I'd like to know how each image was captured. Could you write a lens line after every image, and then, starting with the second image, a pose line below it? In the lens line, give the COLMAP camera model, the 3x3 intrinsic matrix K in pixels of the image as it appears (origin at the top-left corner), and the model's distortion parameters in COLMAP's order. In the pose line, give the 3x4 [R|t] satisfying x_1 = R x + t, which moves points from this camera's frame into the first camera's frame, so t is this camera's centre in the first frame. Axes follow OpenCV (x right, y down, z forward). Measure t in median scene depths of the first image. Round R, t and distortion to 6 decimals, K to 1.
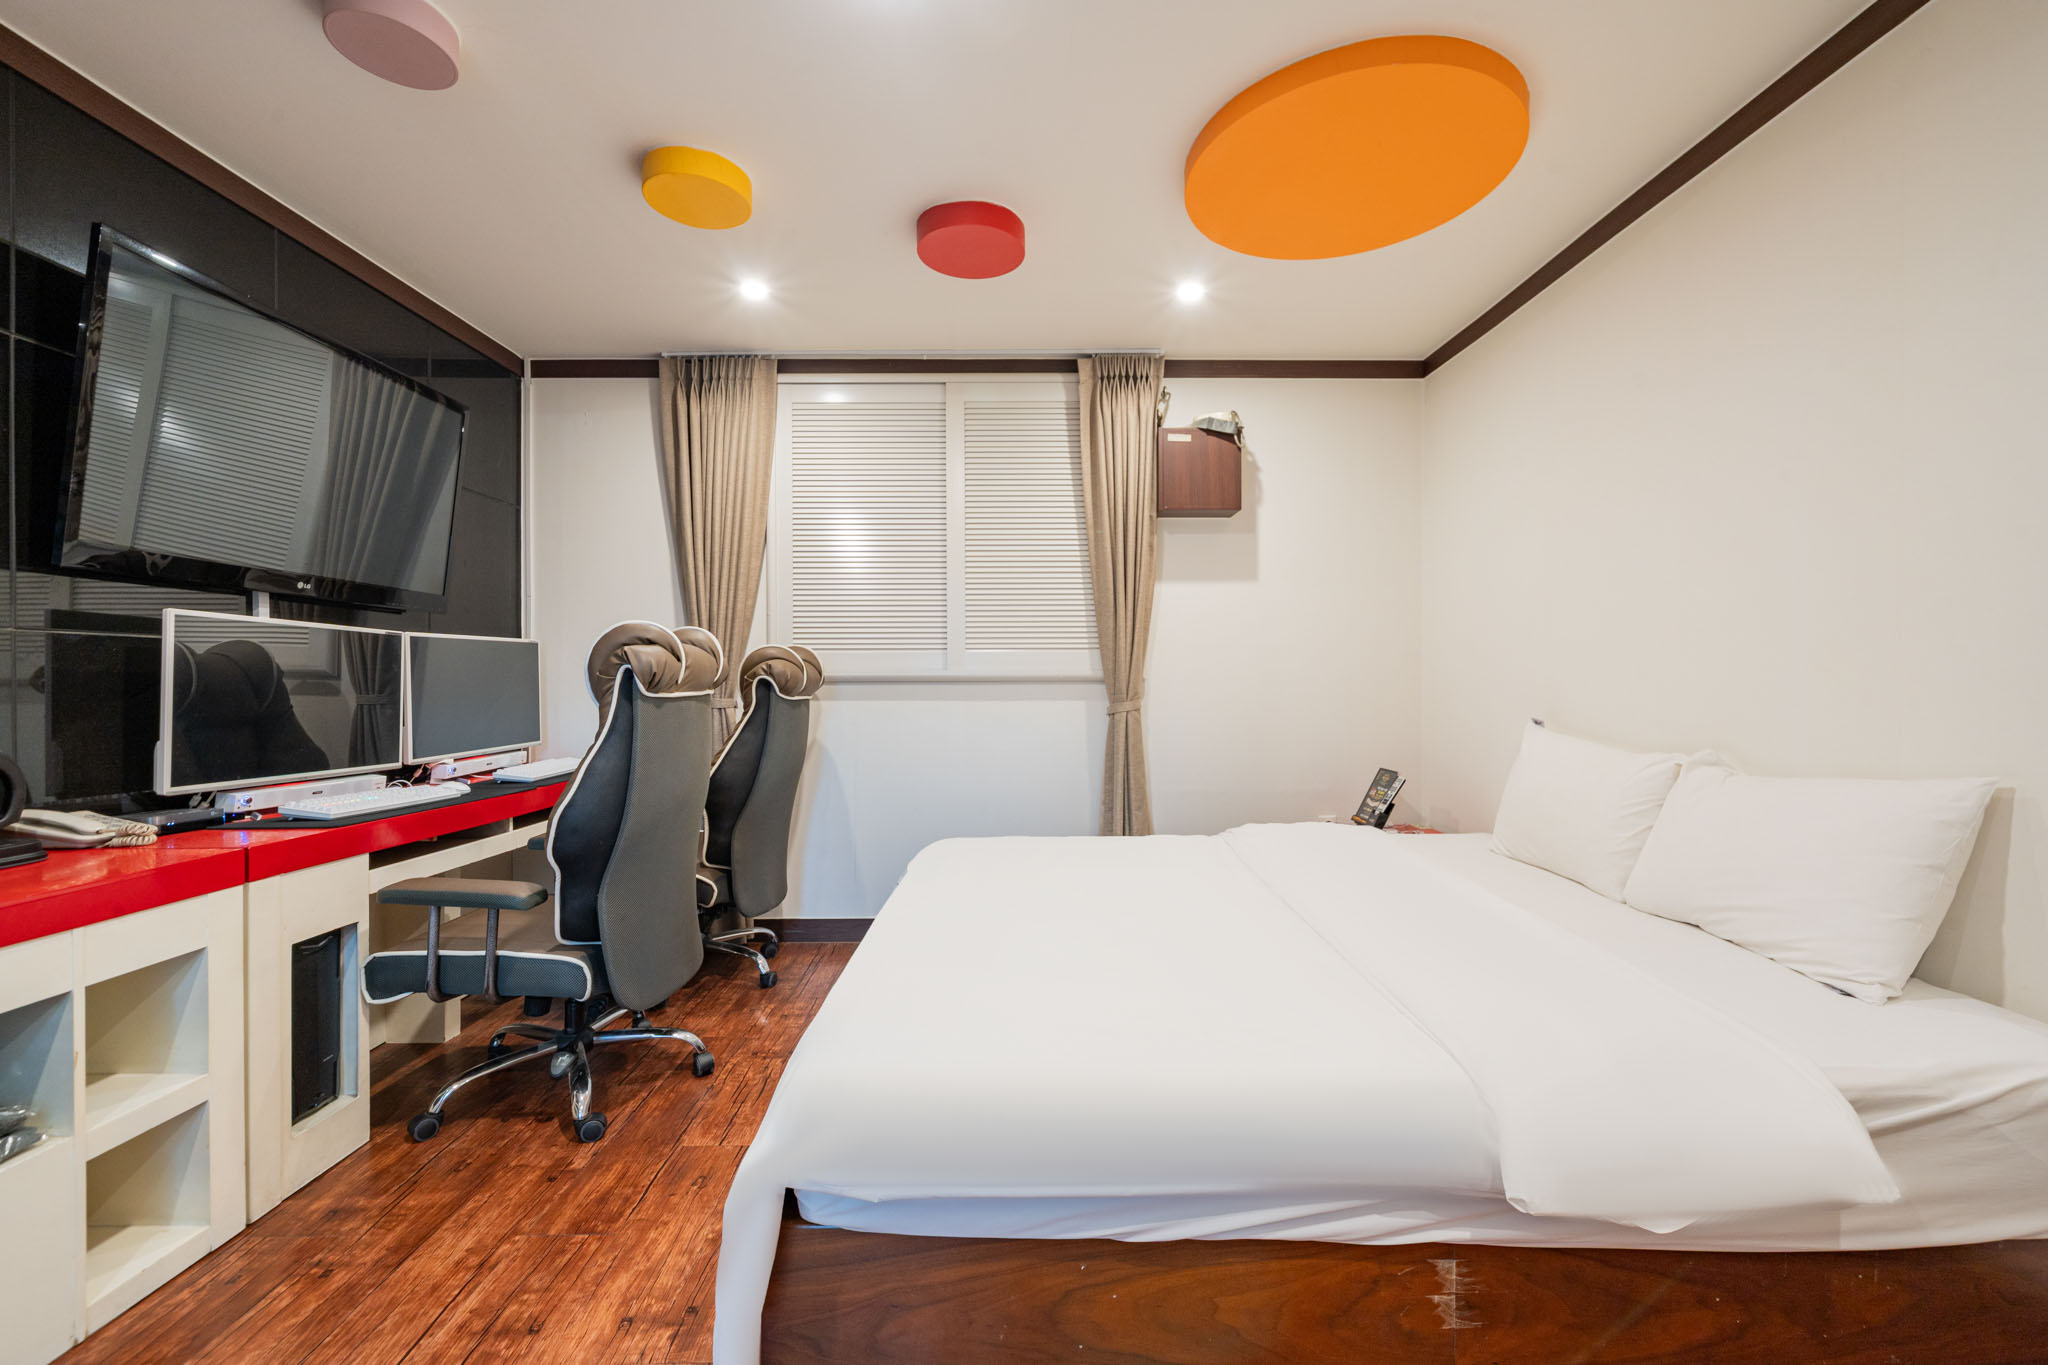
lens RADIAL K [[830.0, 0, 1024.0], [0, 830.0, 682.5], [0, 0, 1]] dist [-0.000221, 0.000075]
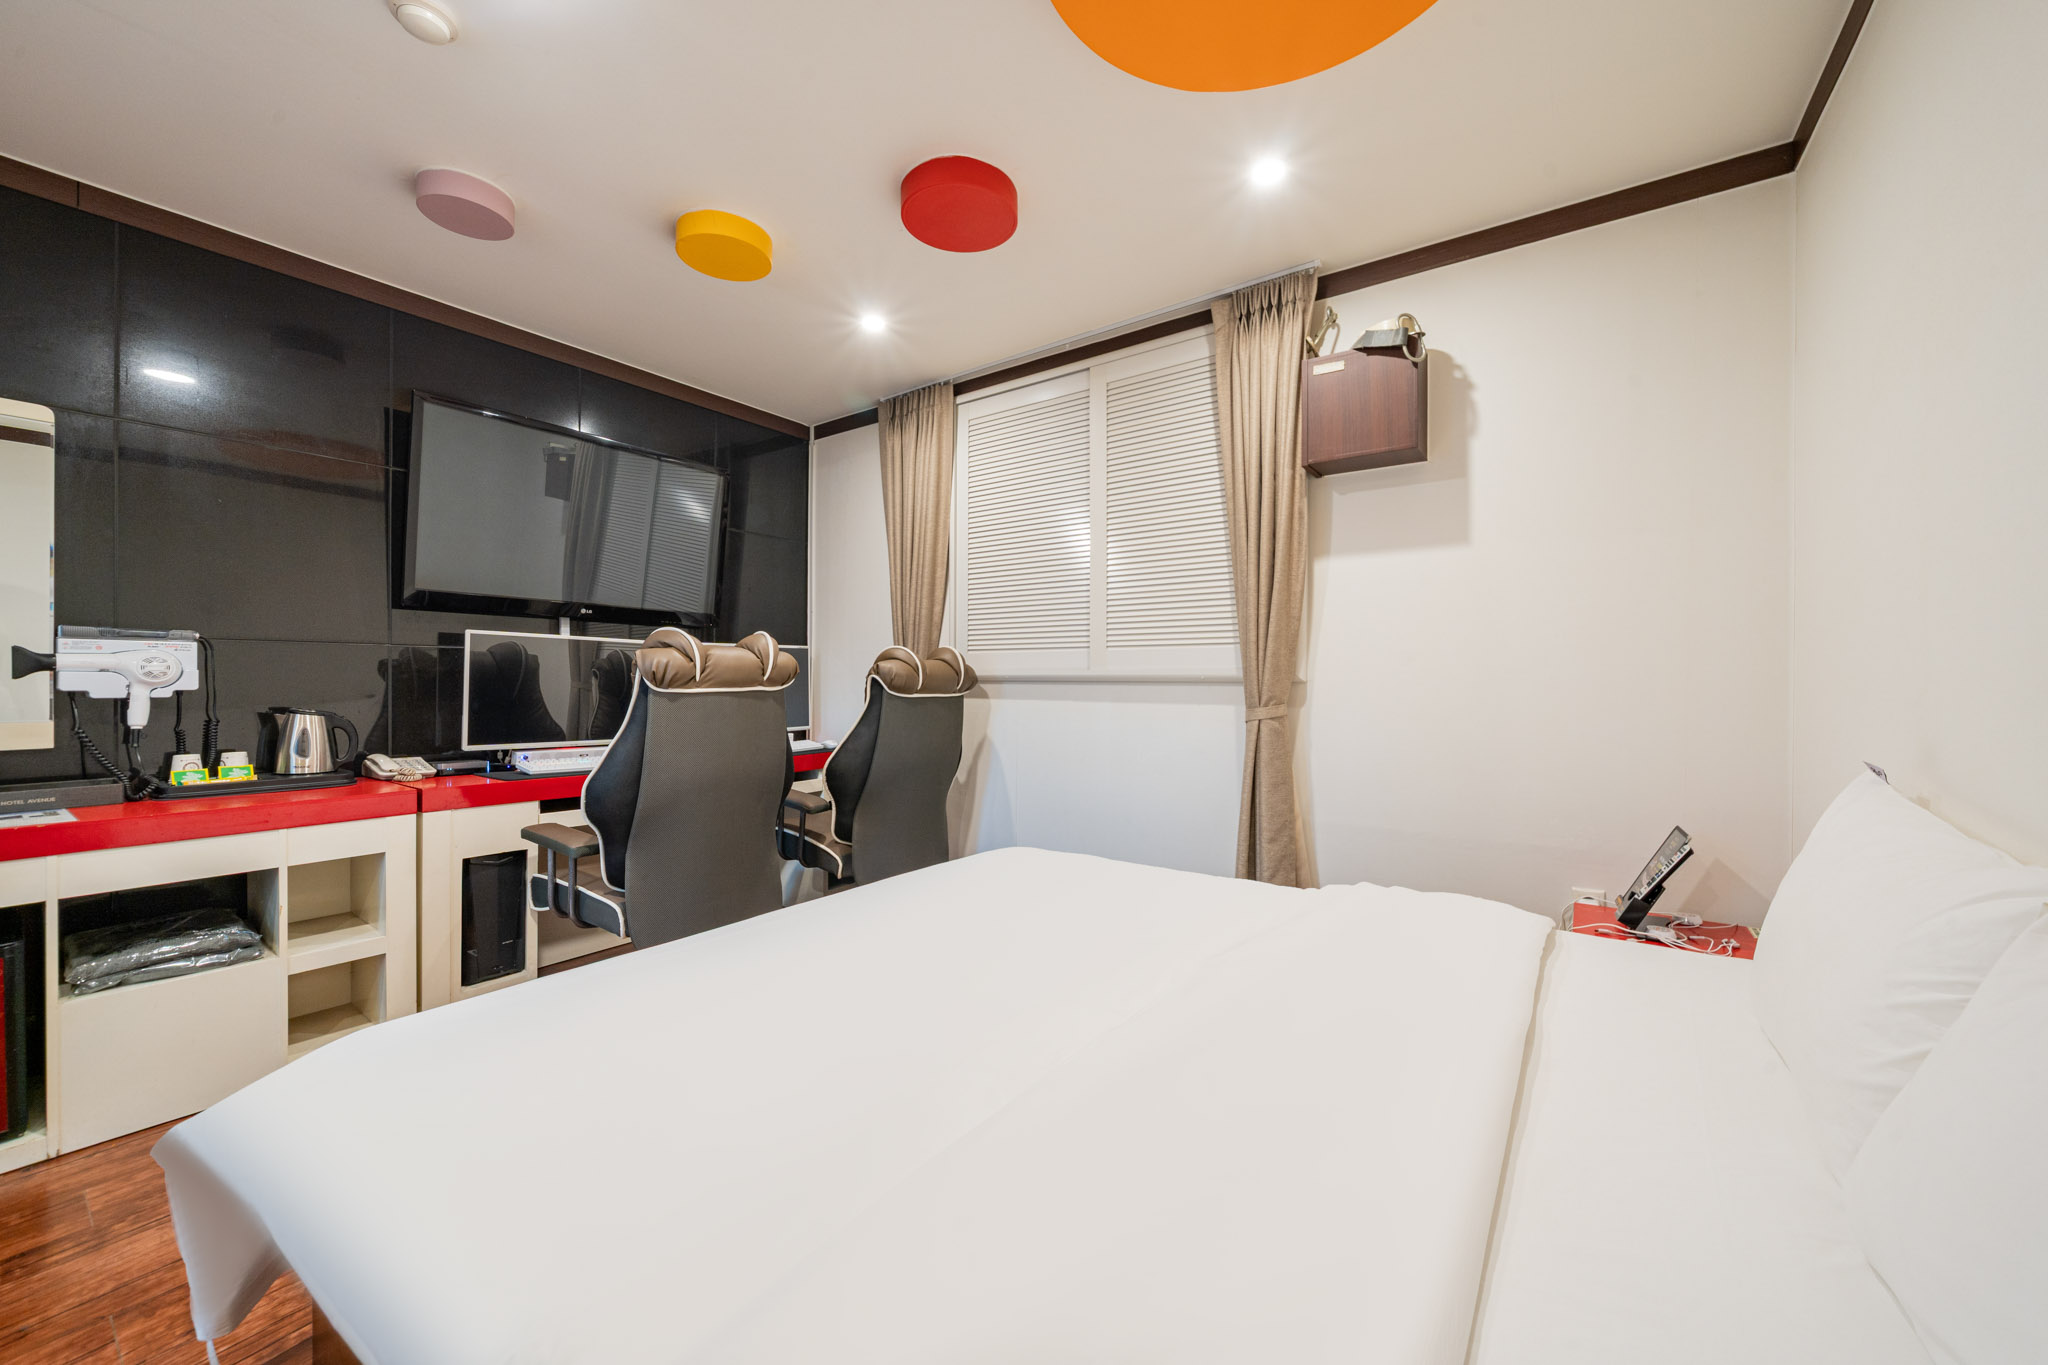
lens RADIAL K [[754.8, 0, 1024.0], [0, 754.8, 682.5], [0, 0, 1]] dist [-0.001549, -0.000244]
pose [[0.816169, 0.007559, -0.577763, 0.361819], [-0.007666, 0.999968, 0.002252, -0.001686], [0.577762, 0.002591, 0.816201, 0.263279]]
